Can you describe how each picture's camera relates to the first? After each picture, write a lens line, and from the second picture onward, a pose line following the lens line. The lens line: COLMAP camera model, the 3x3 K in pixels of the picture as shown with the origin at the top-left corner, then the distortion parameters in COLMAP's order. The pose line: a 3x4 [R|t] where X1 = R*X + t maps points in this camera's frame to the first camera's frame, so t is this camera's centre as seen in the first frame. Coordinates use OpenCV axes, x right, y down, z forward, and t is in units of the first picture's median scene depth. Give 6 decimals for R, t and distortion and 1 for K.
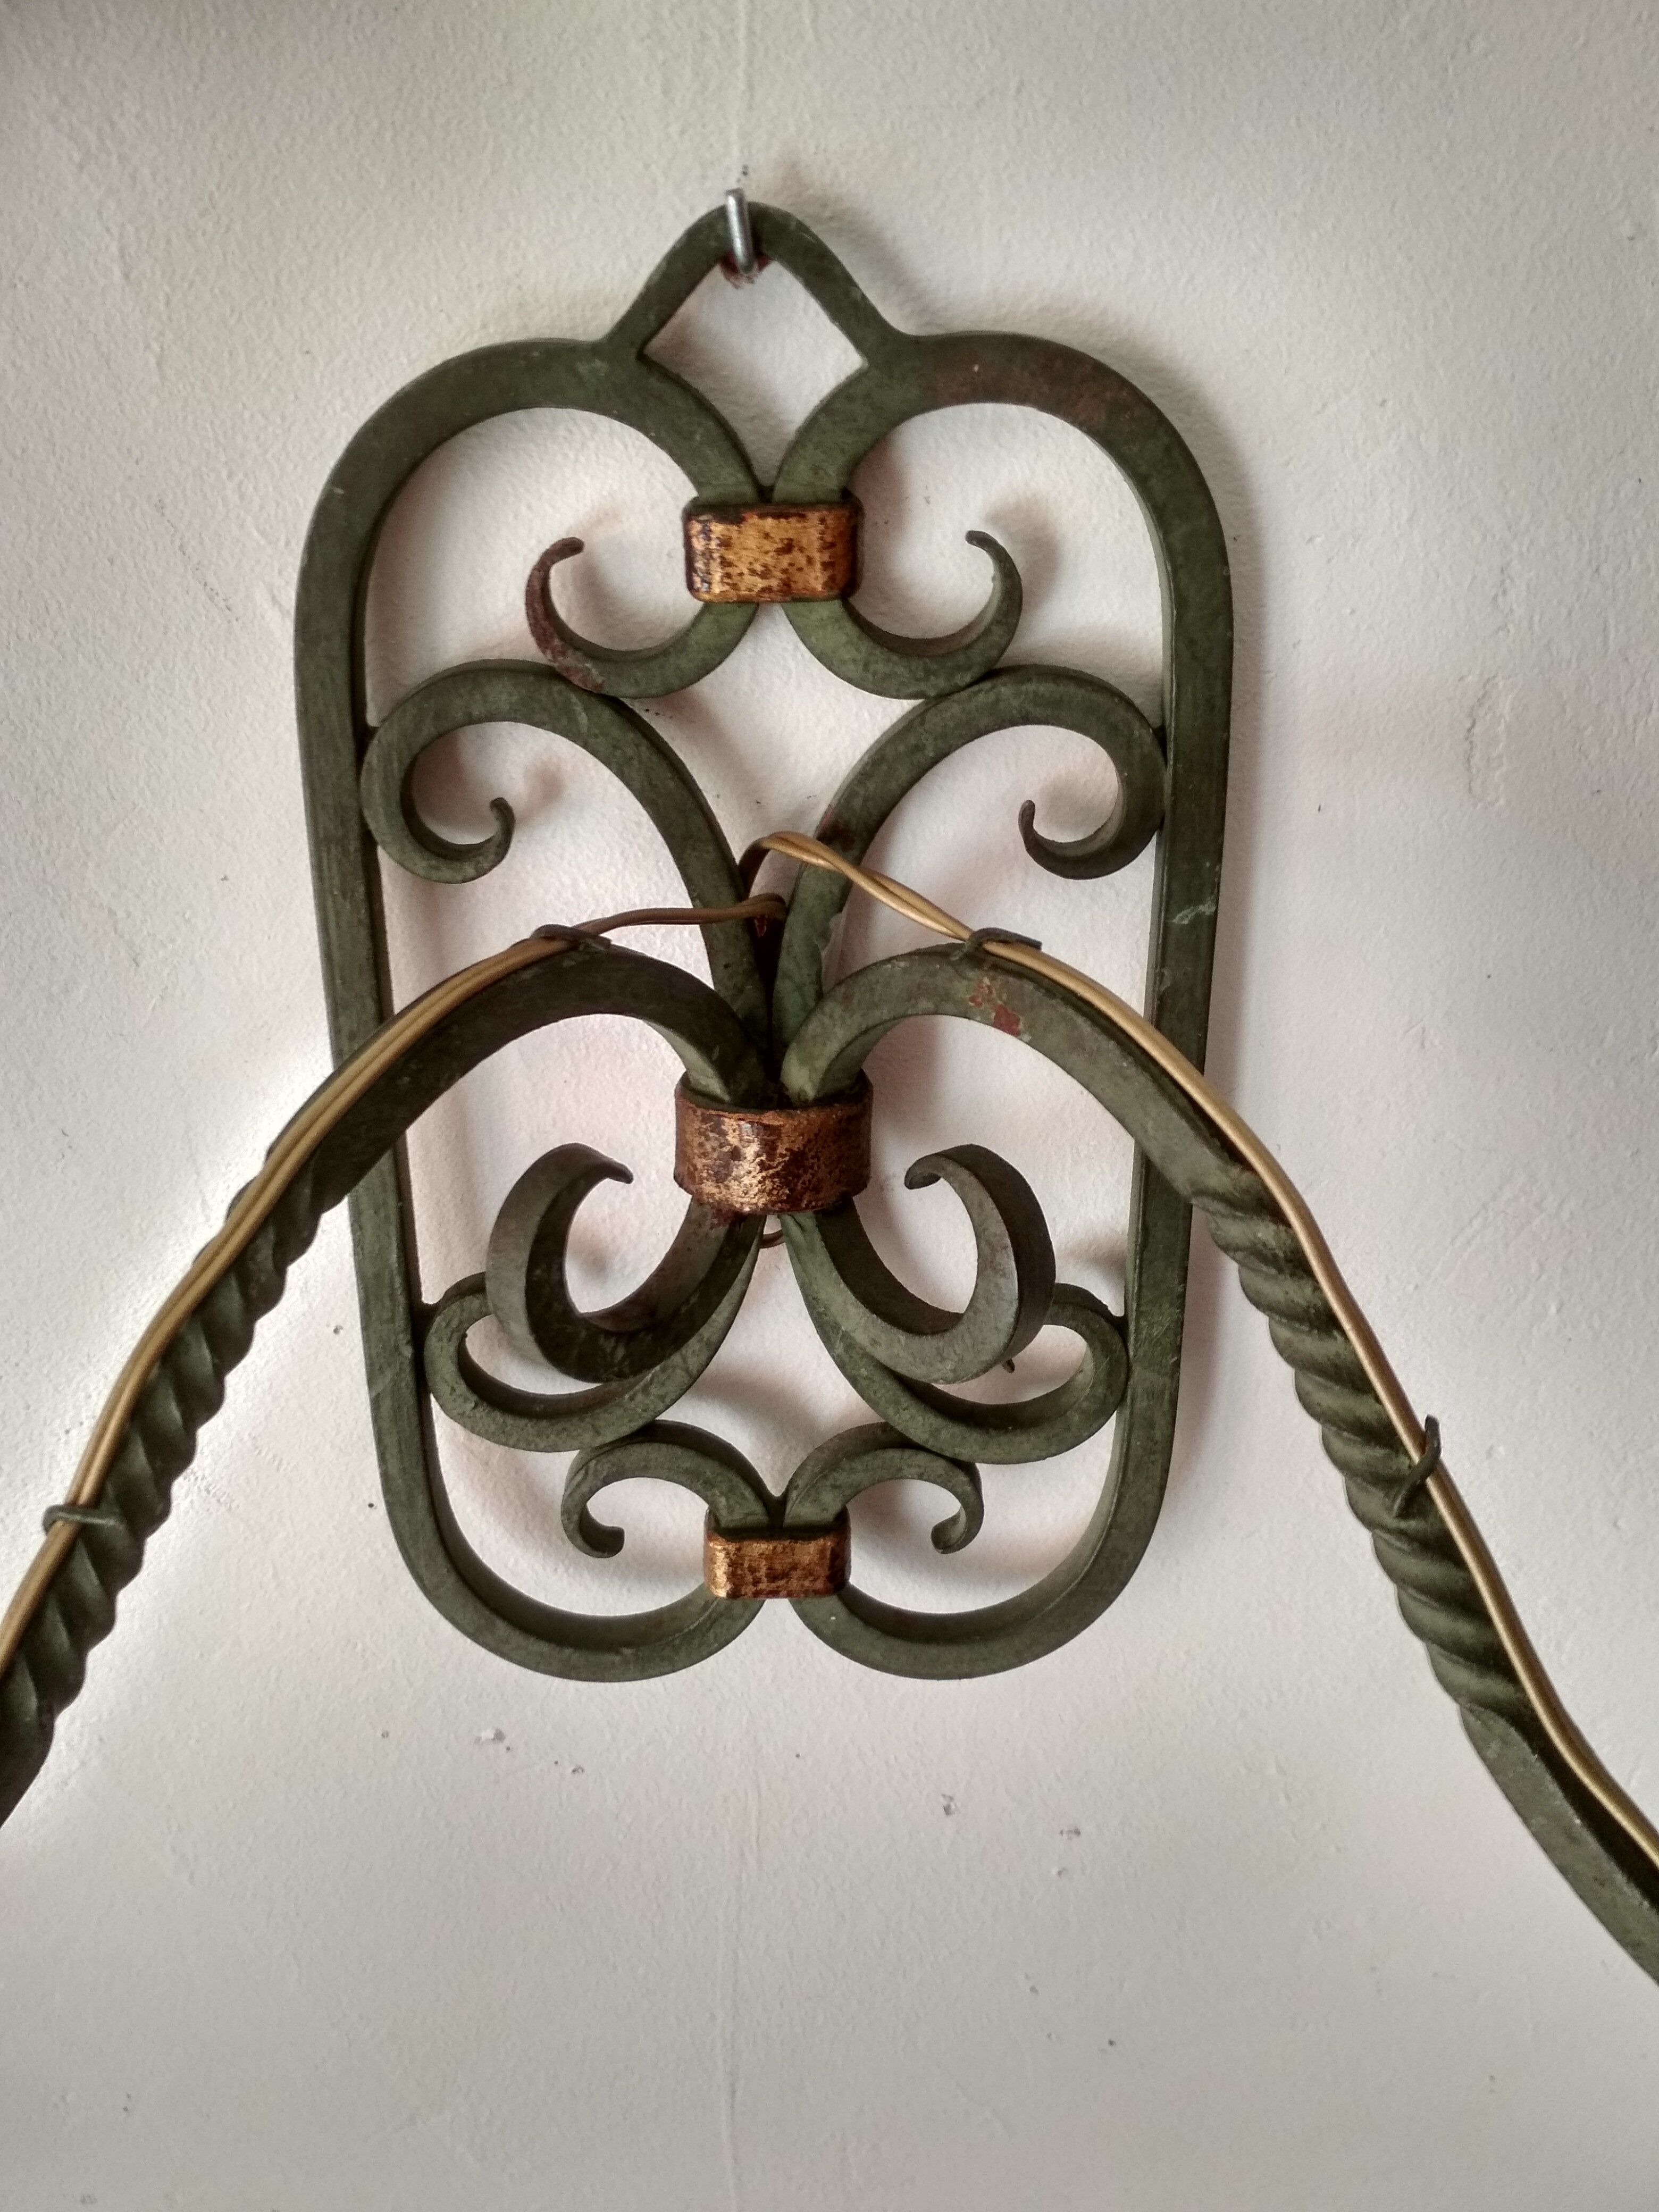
lens RADIAL K [[2026.7, 0, 834.1], [0, 2026.7, 1094.0], [0, 0, 1]] dist [0.054533, 0.000000]
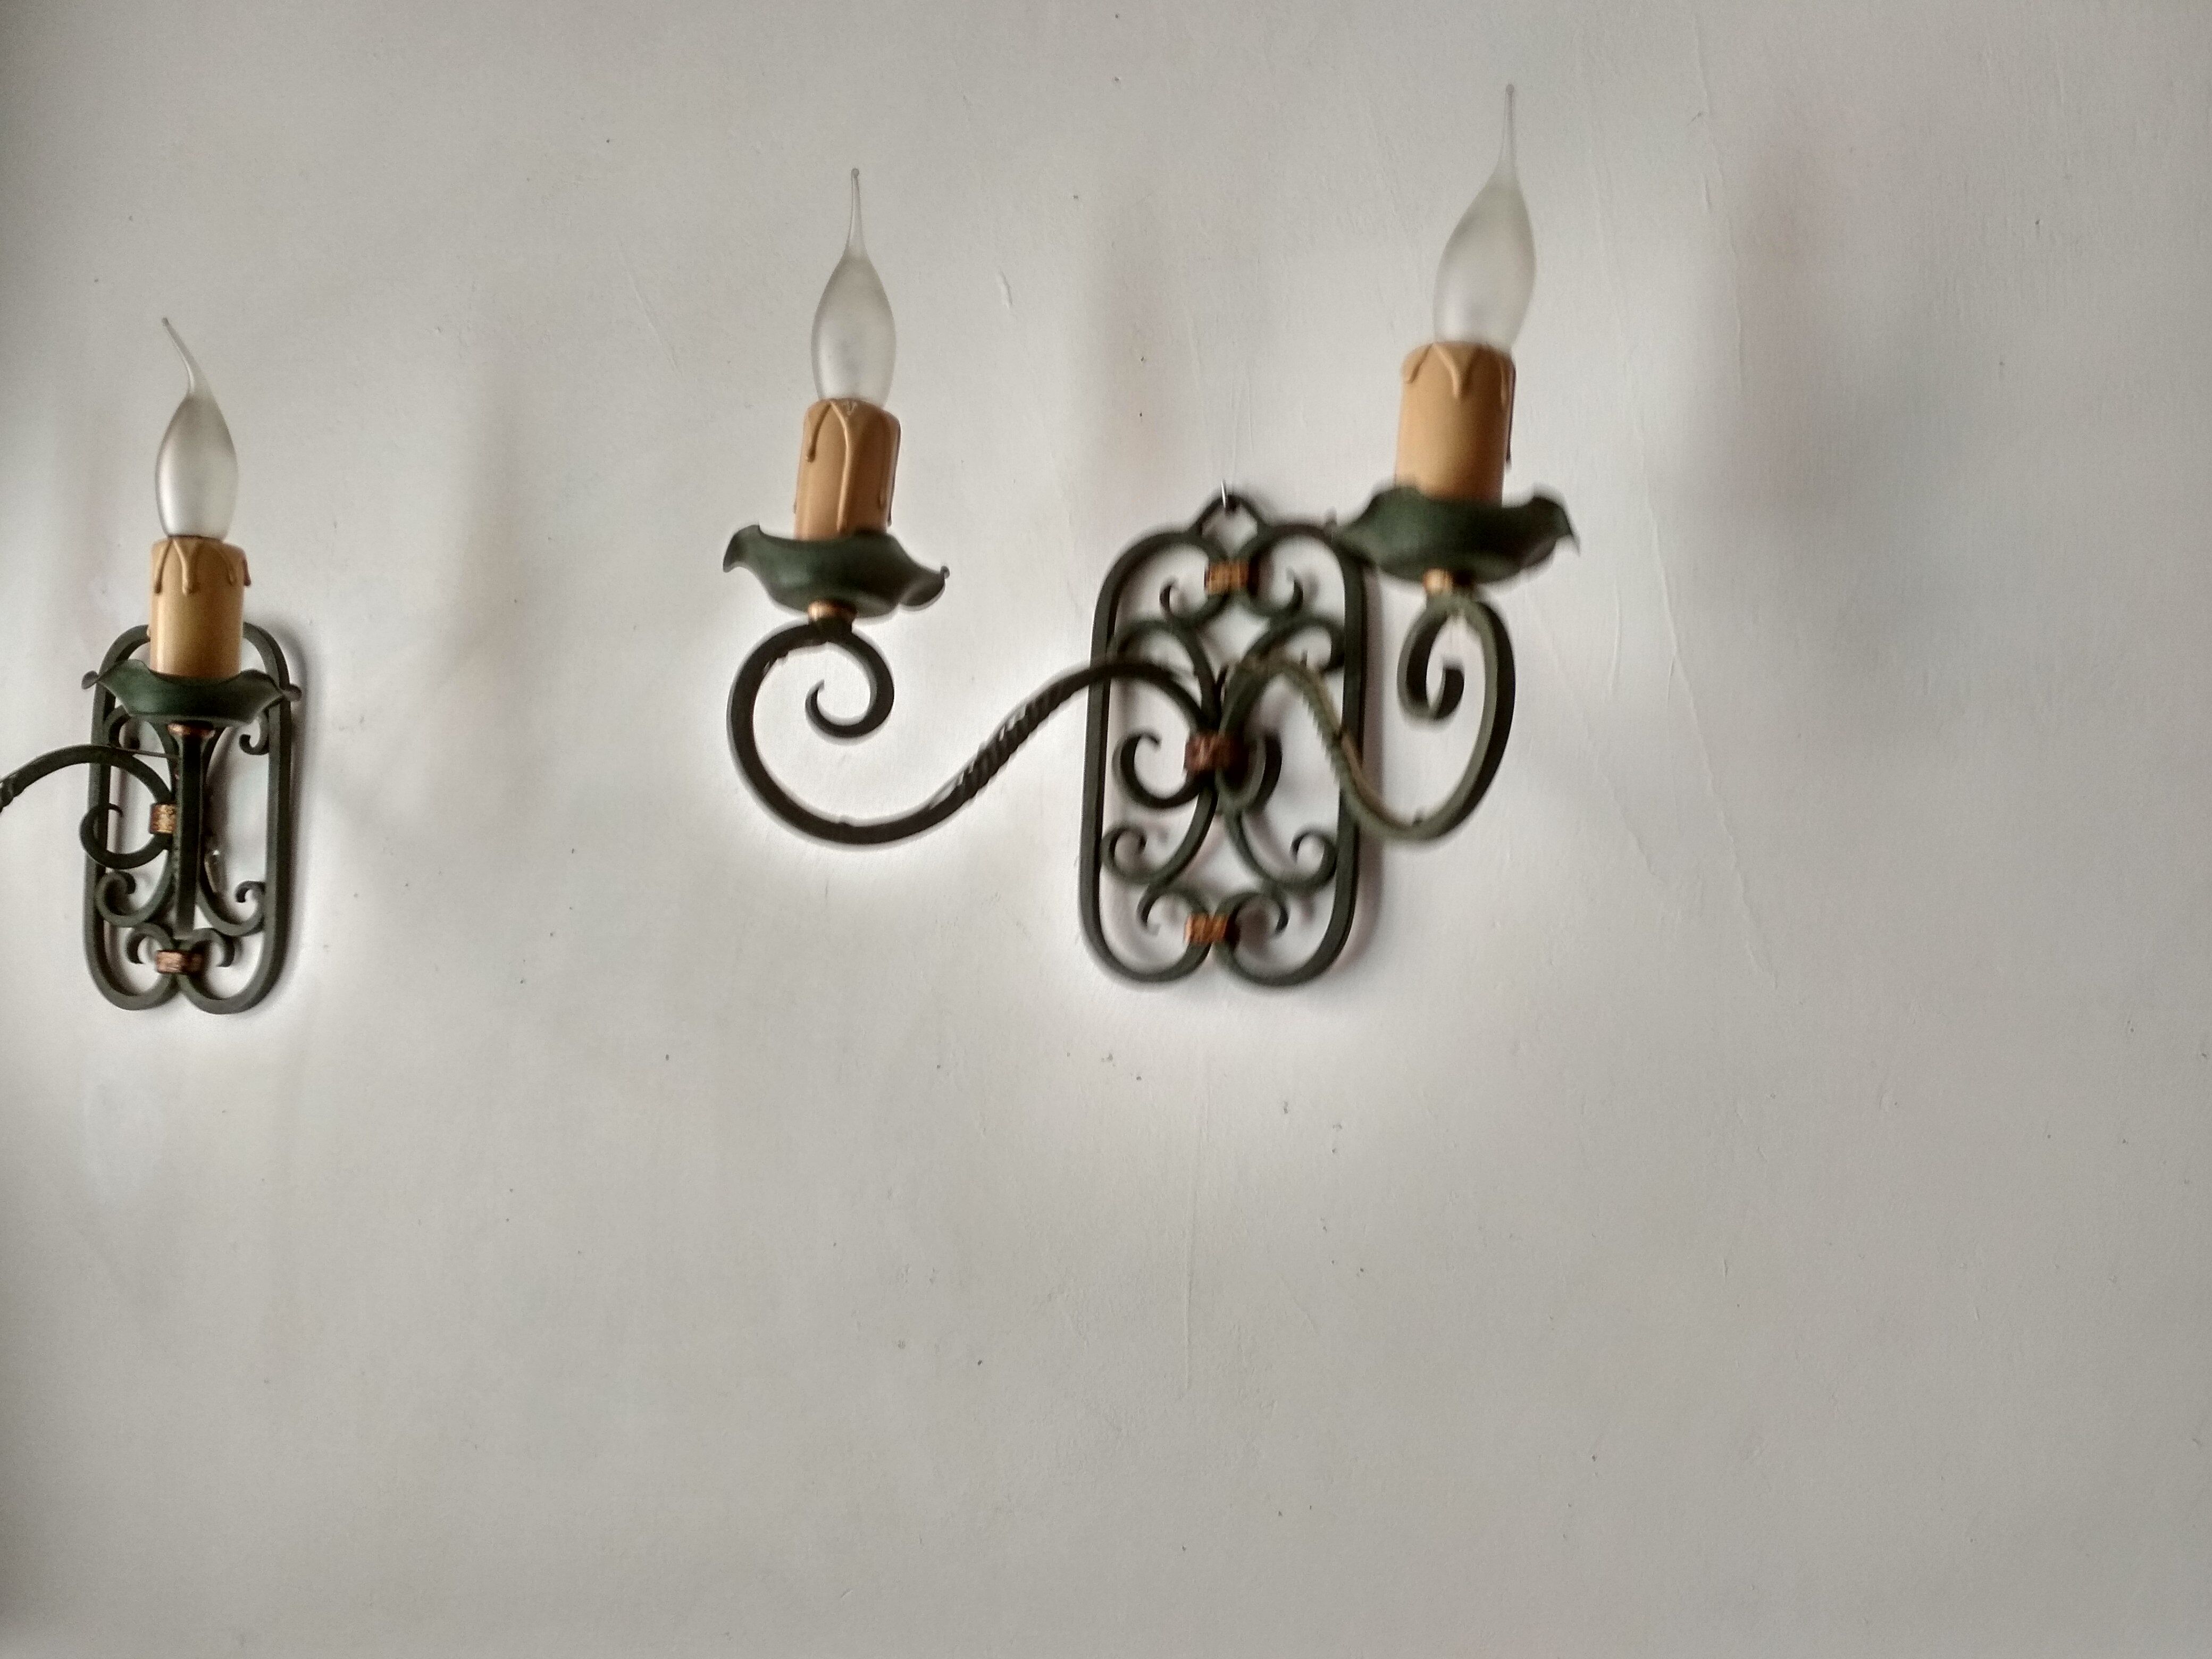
lens RADIAL K [[2026.7, 0, 1087.6], [0, 2026.7, 837.2], [0, 0, 1]] dist [0.054533, 0.000000]
pose [[0.936393, 0.004126, -0.350928, 0.870877], [-0.187757, 0.850687, -0.490998, 1.679136], [0.296504, 0.525657, 0.797352, -1.440071]]
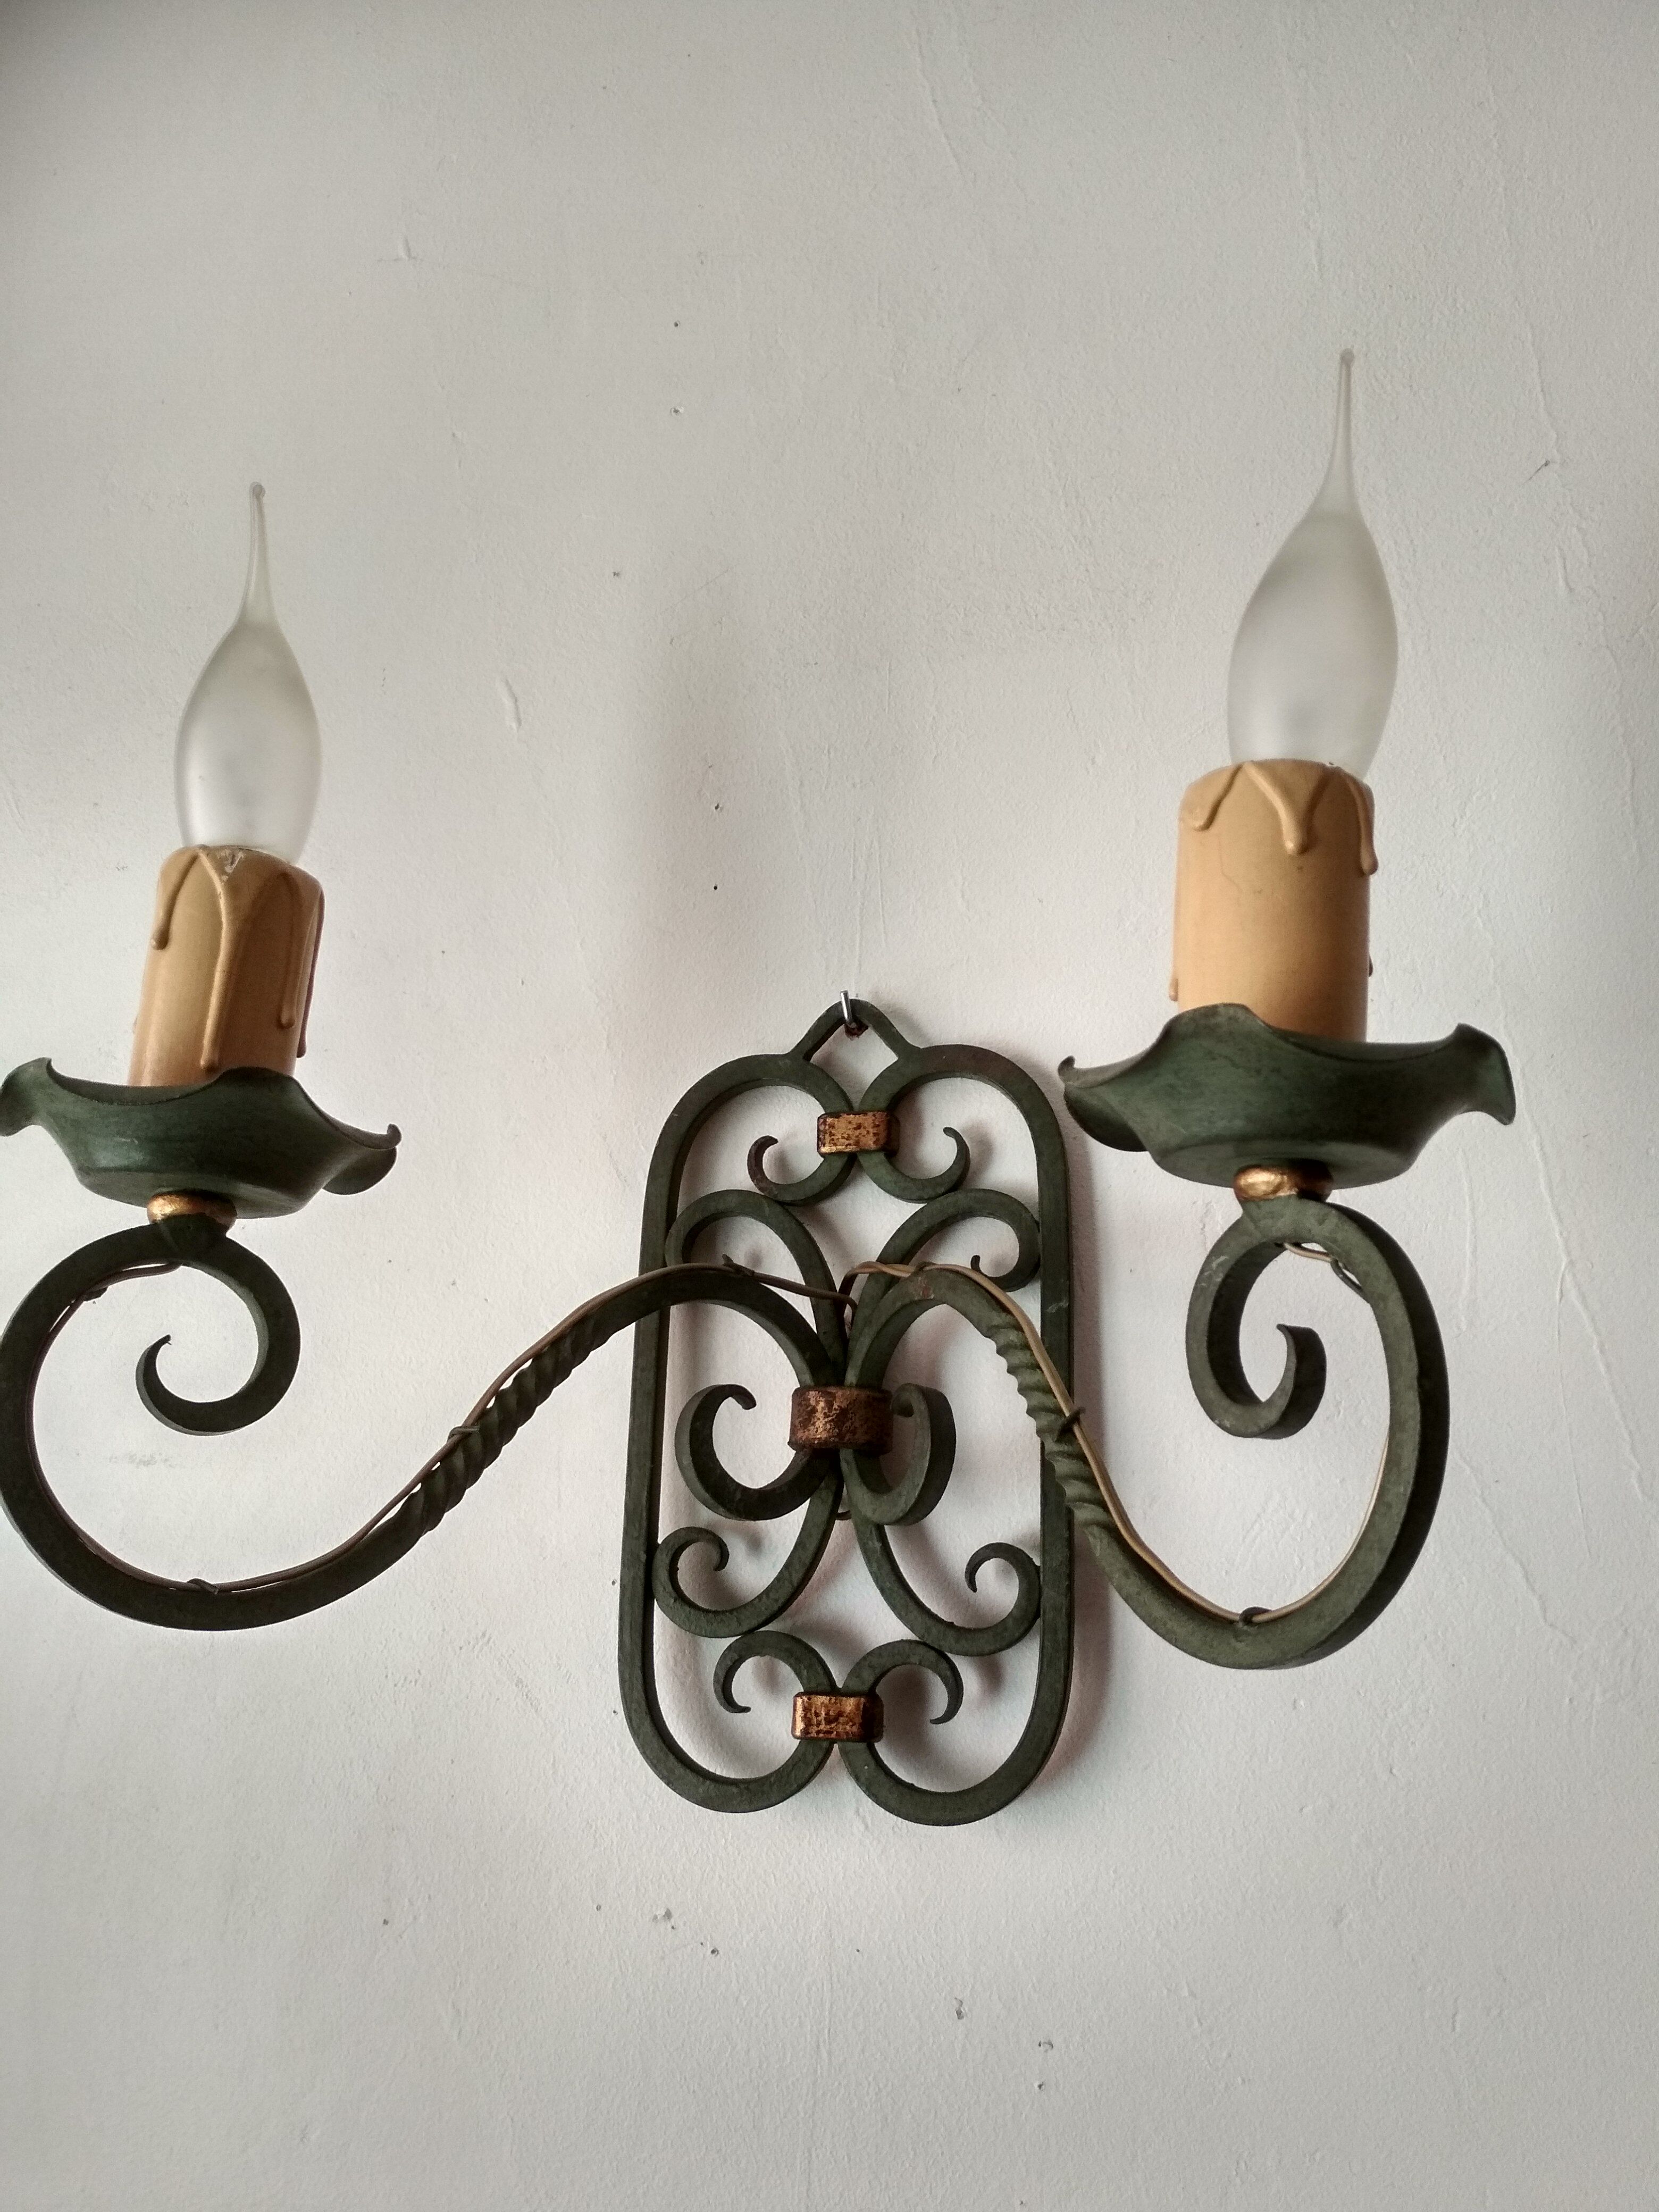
lens RADIAL K [[1749.3, 0, 818.1], [0, 1749.3, 1100.0], [0, 0, 1]] dist [0.039173, -0.006303]
pose [[0.967613, -0.025493, -0.251149, 0.377793], [-0.130553, 0.800976, -0.584289, 0.757012], [0.216060, 0.598154, 0.771706, -0.464103]]
